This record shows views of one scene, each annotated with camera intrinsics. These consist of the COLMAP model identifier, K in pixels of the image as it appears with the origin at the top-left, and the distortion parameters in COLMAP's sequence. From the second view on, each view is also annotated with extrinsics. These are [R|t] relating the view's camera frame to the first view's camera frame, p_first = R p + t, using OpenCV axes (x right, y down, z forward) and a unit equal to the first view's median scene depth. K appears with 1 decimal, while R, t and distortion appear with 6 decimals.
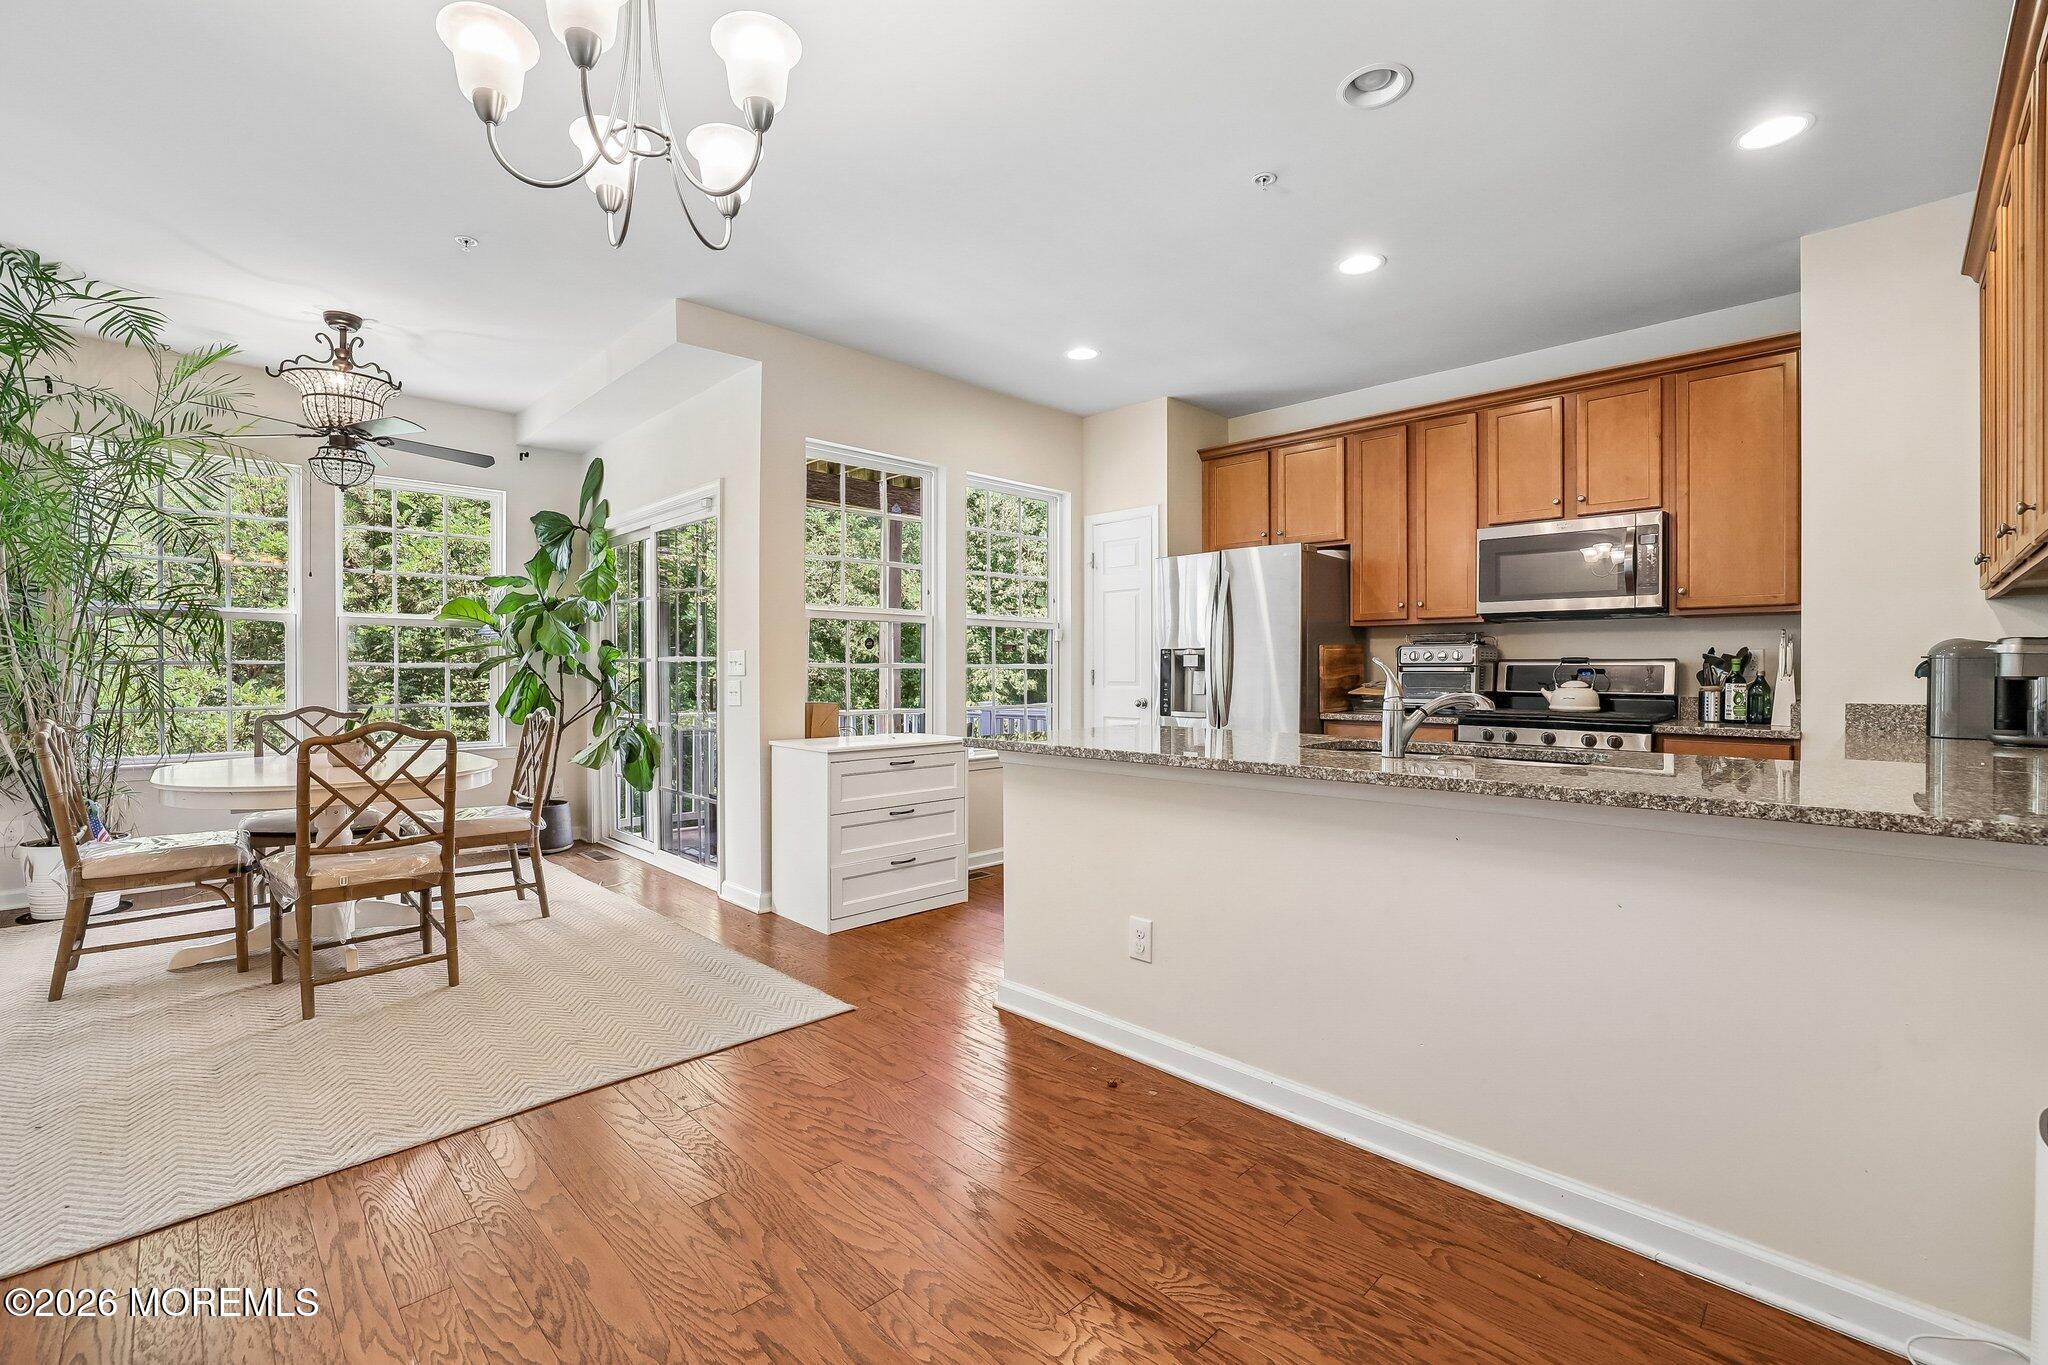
lens RADIAL K [[891.8, 0, 1022.4], [0, 891.8, 670.9], [0, 0, 1]] dist [-0.014842, -0.000140]
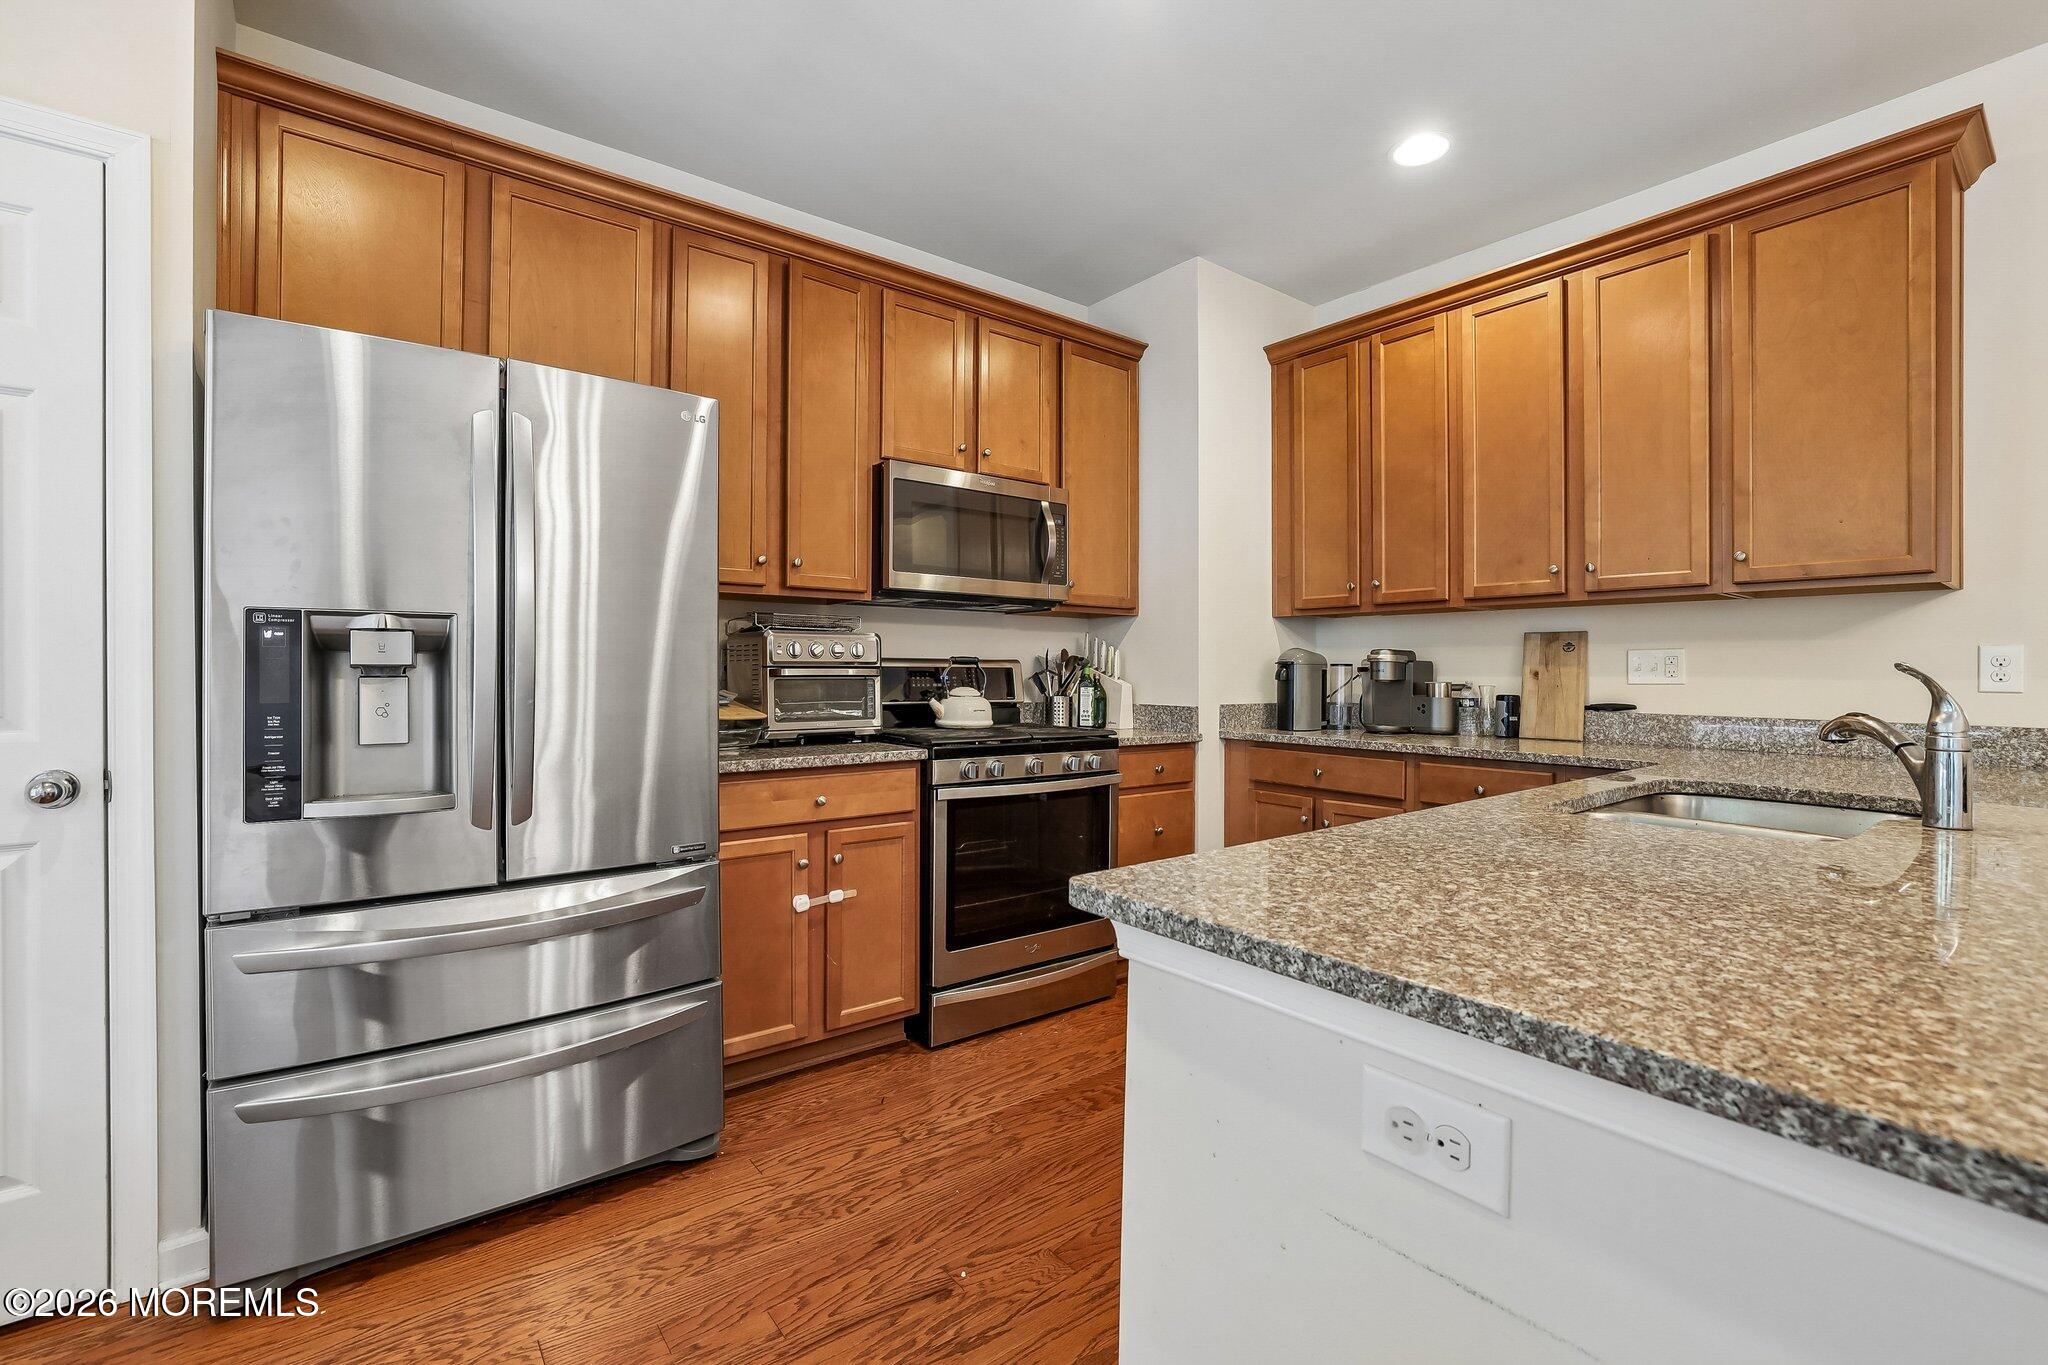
lens RADIAL K [[891.8, 0, 1022.4], [0, 891.8, 670.9], [0, 0, 1]] dist [-0.014842, -0.000140]
pose [[0.148619, -0.006859, 0.988871, -0.136299], [-0.005822, 0.999953, 0.007811, -0.008800], [-0.988877, -0.006918, 0.148572, 0.857525]]
